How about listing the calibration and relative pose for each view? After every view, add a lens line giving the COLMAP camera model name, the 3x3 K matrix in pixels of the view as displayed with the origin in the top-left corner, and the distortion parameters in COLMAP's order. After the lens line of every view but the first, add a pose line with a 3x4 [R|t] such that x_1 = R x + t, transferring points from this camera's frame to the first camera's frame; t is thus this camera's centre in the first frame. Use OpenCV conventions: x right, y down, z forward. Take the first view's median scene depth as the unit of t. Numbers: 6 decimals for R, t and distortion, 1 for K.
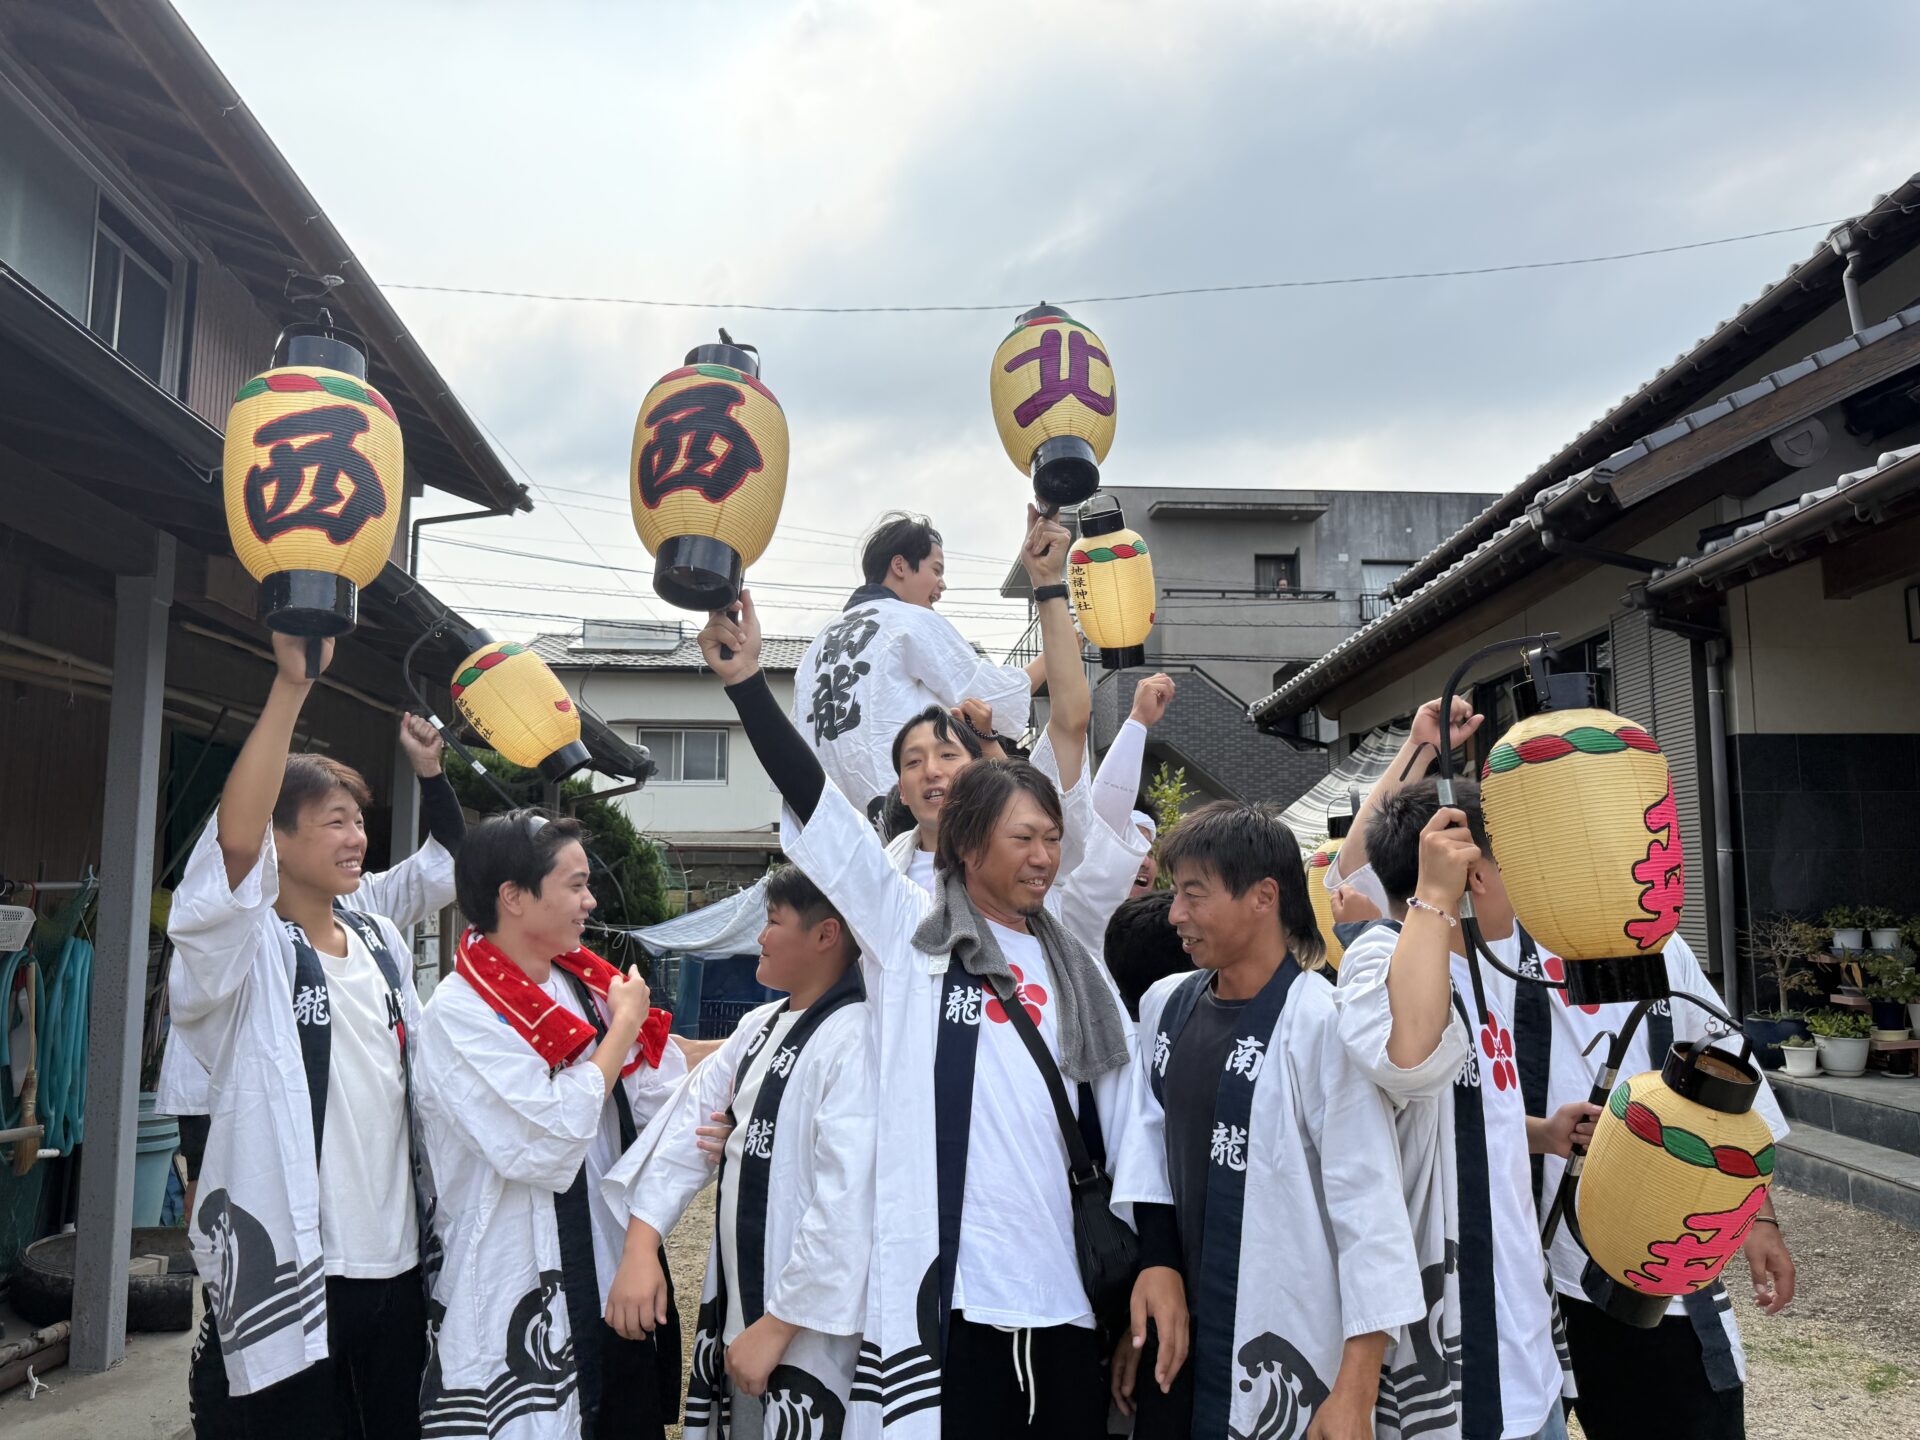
lens RADIAL K [[1365.1, 0, 960.0], [0, 1365.1, 720.0], [0, 0, 1]] dist [0.000363, -0.007944]
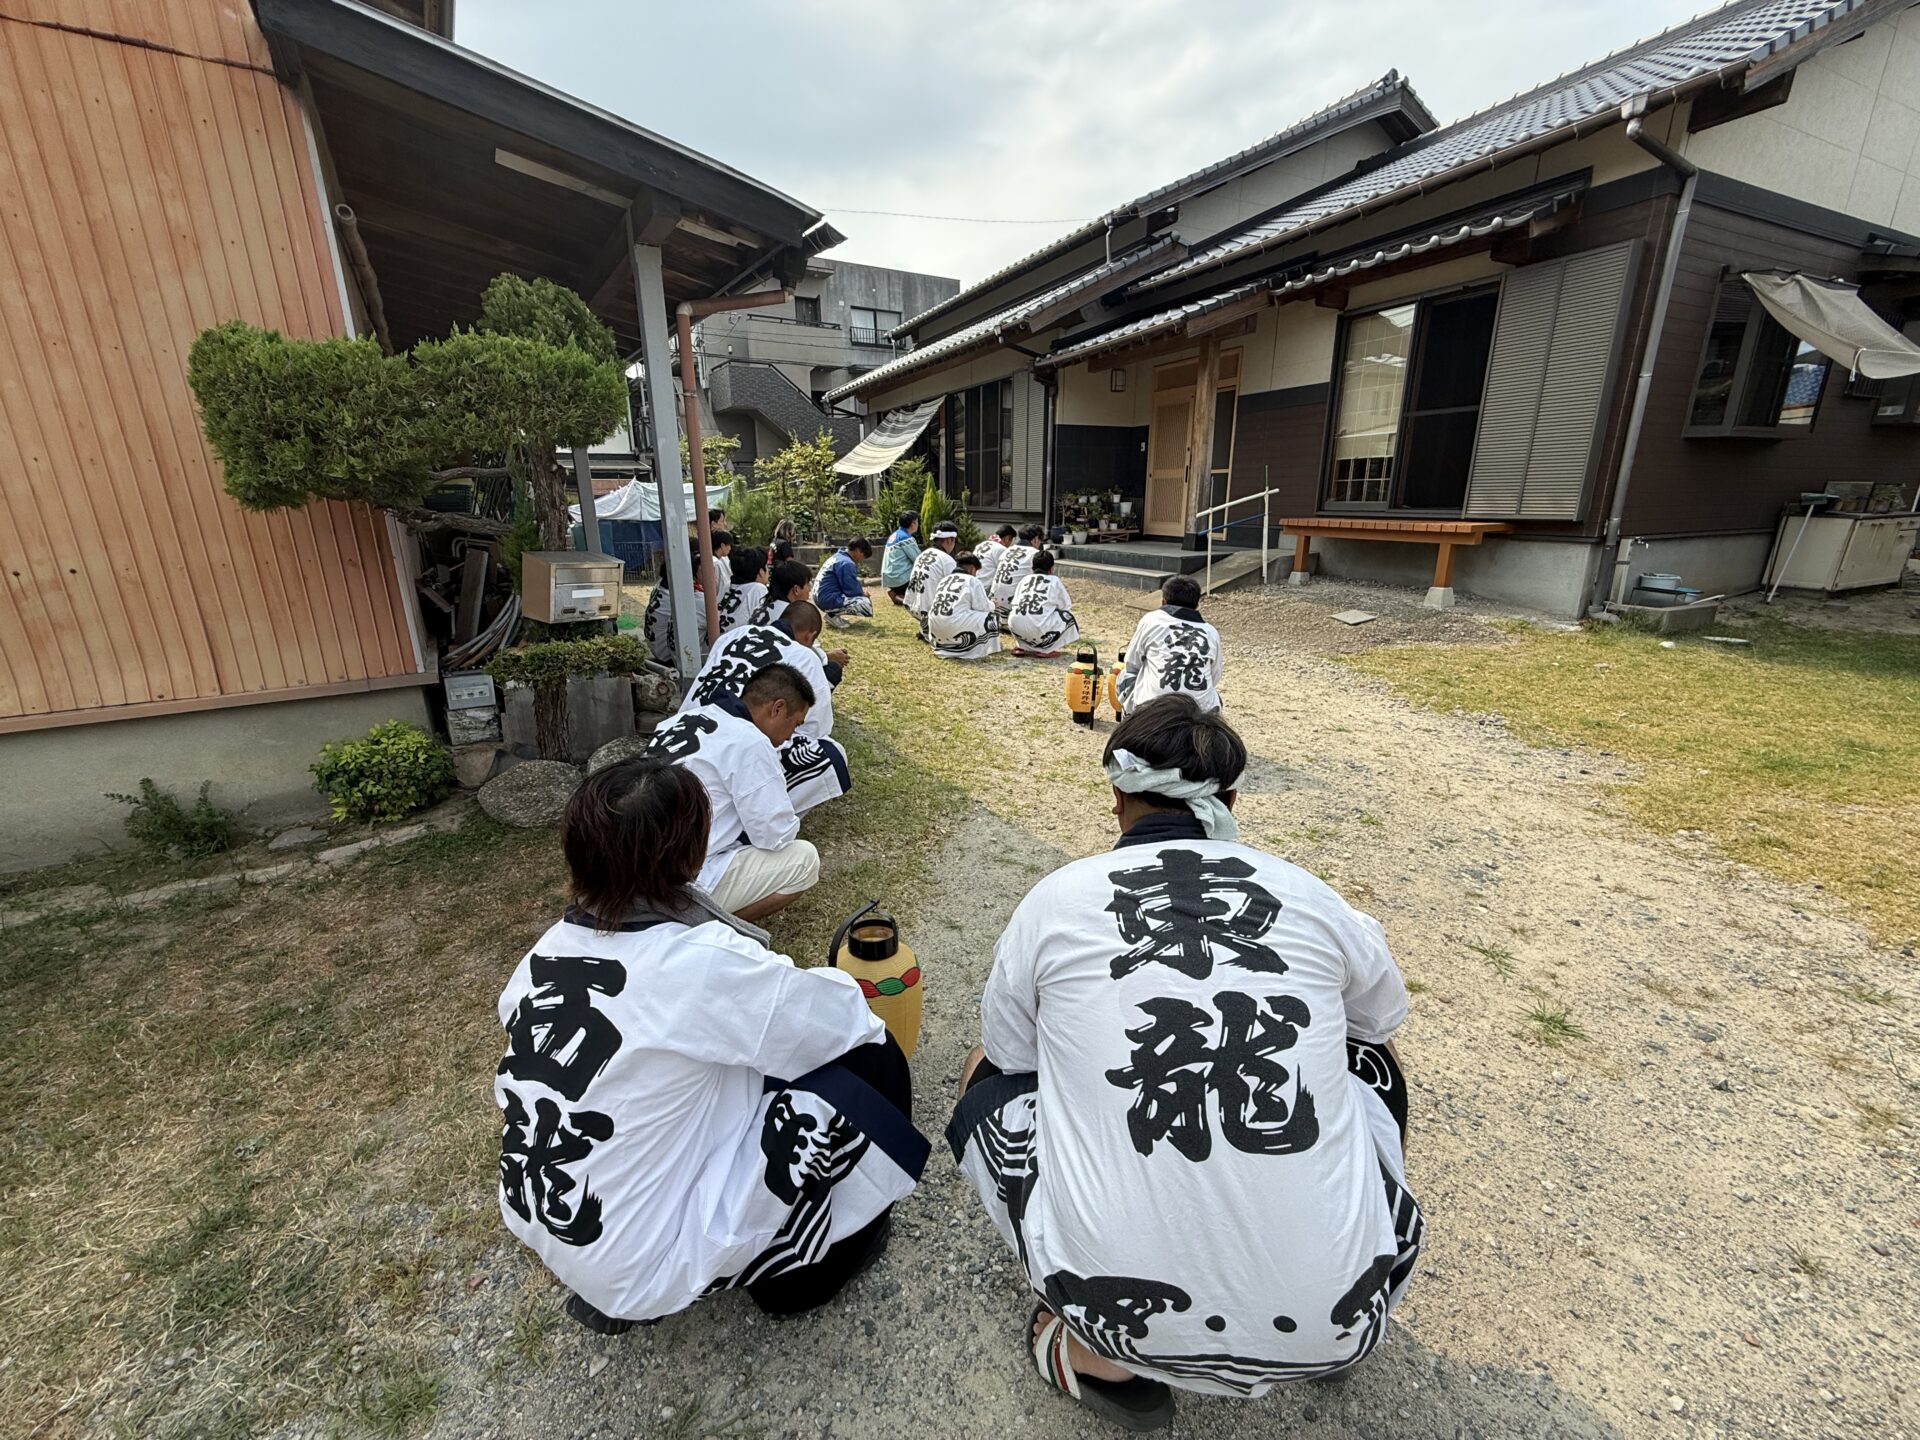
lens RADIAL K [[783.1, 0, 960.8], [0, 783.1, 730.7], [0, 0, 1]] dist [0.000597, -0.000164]
pose [[0.884308, -0.145396, 0.443689, -0.400879], [-0.045166, 0.919182, 0.391235, -0.031318], [-0.464715, -0.366012, 0.806273, -0.423959]]
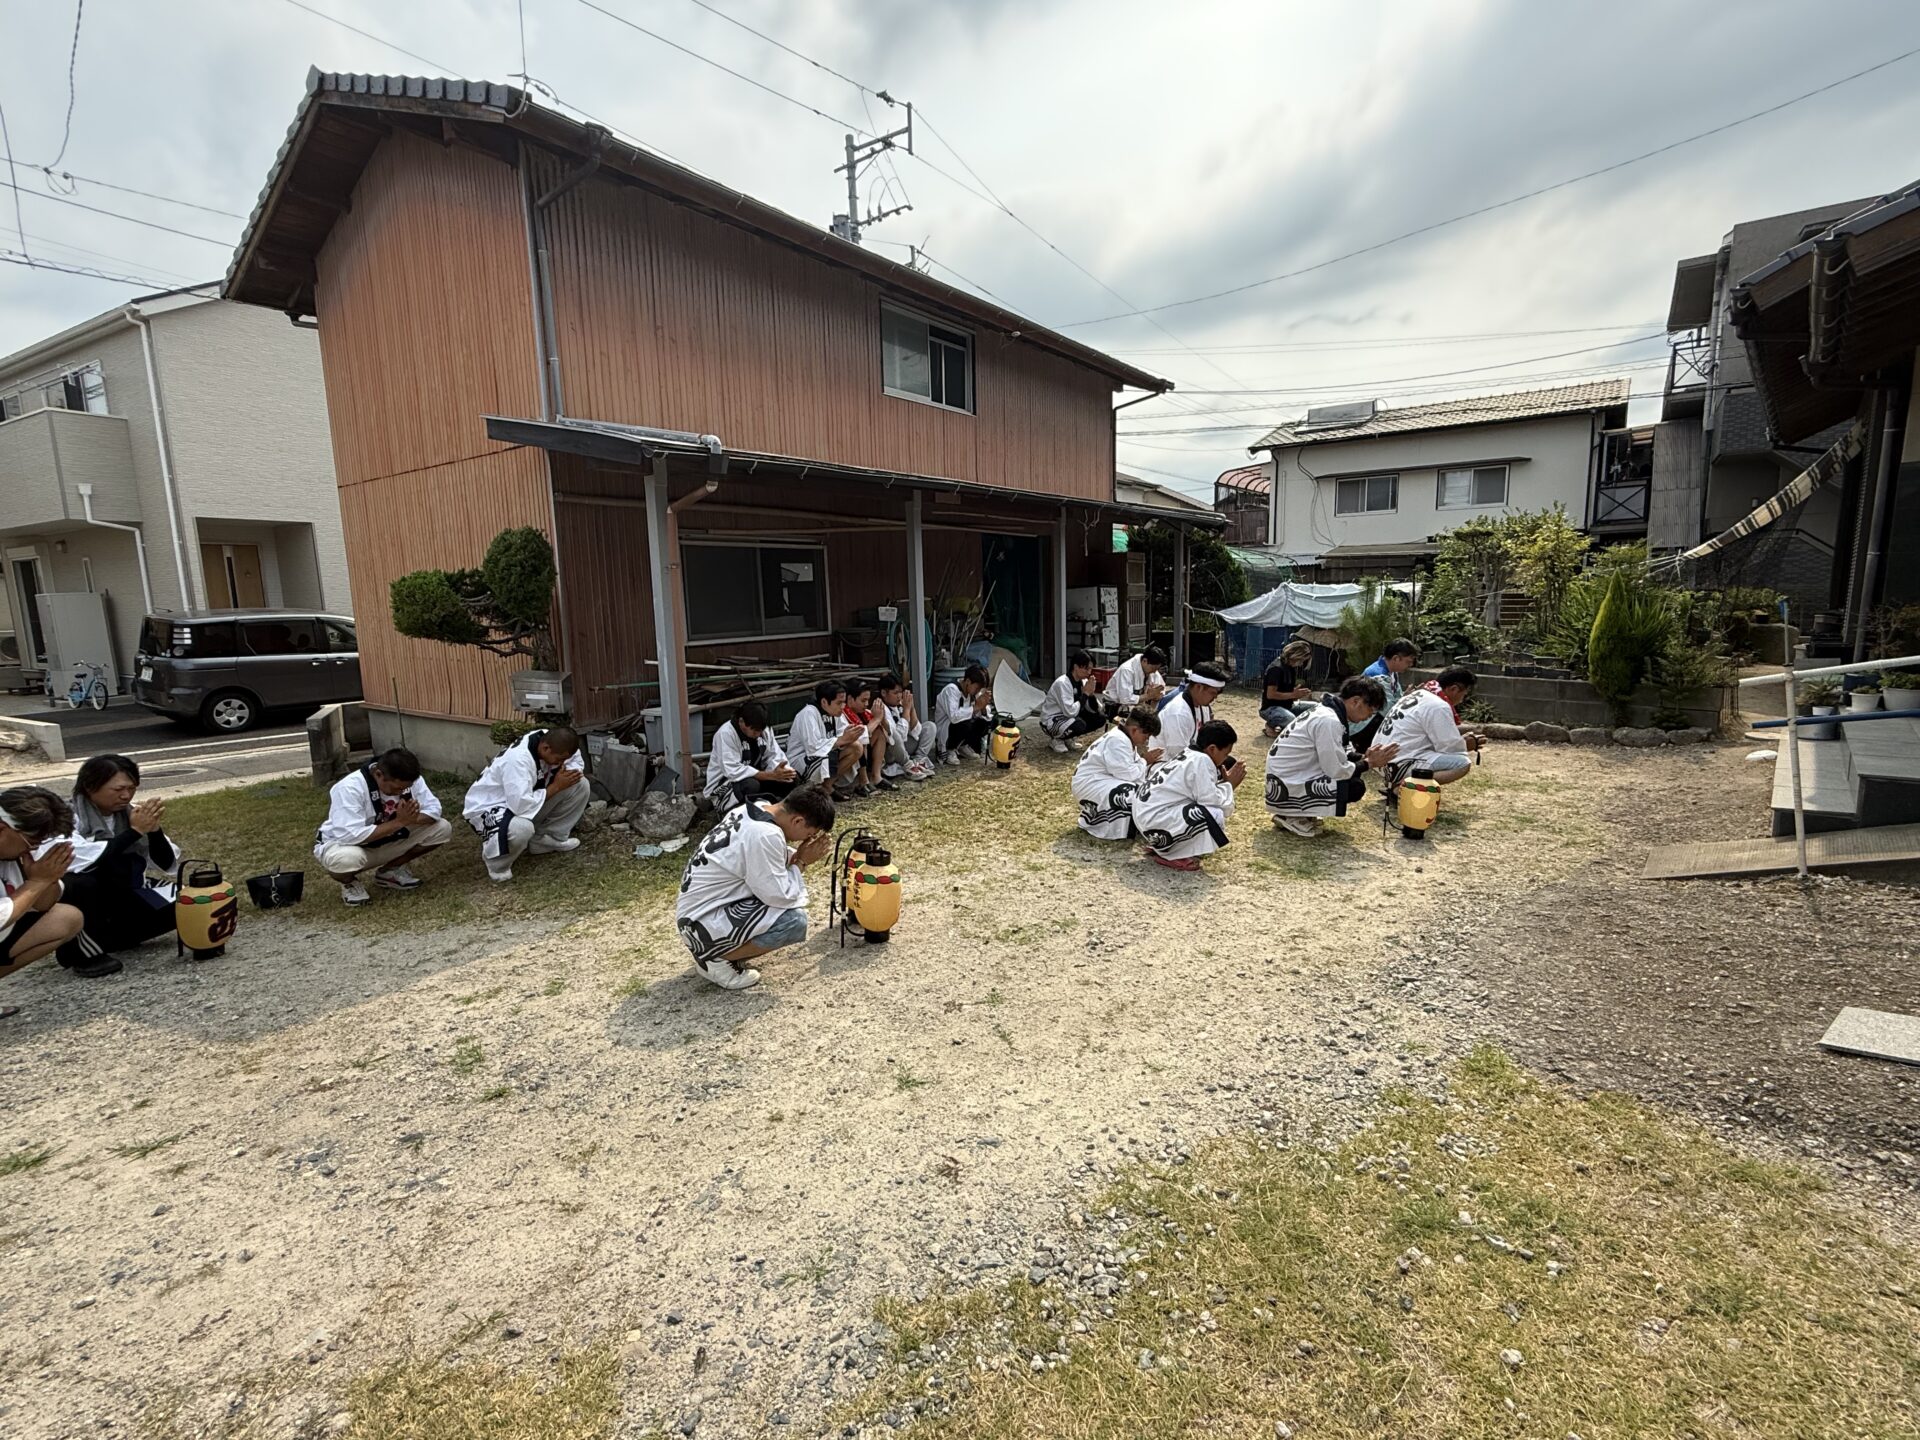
lens RADIAL K [[923.6, 0, 954.9], [0, 923.6, 718.5], [0, 0, 1]] dist [0.000780, -0.000061]
pose [[0.730646, 0.077441, -0.678350, 0.509485], [0.108614, 0.967711, 0.227462, -0.051377], [0.674062, -0.239872, 0.698643, -0.283232]]
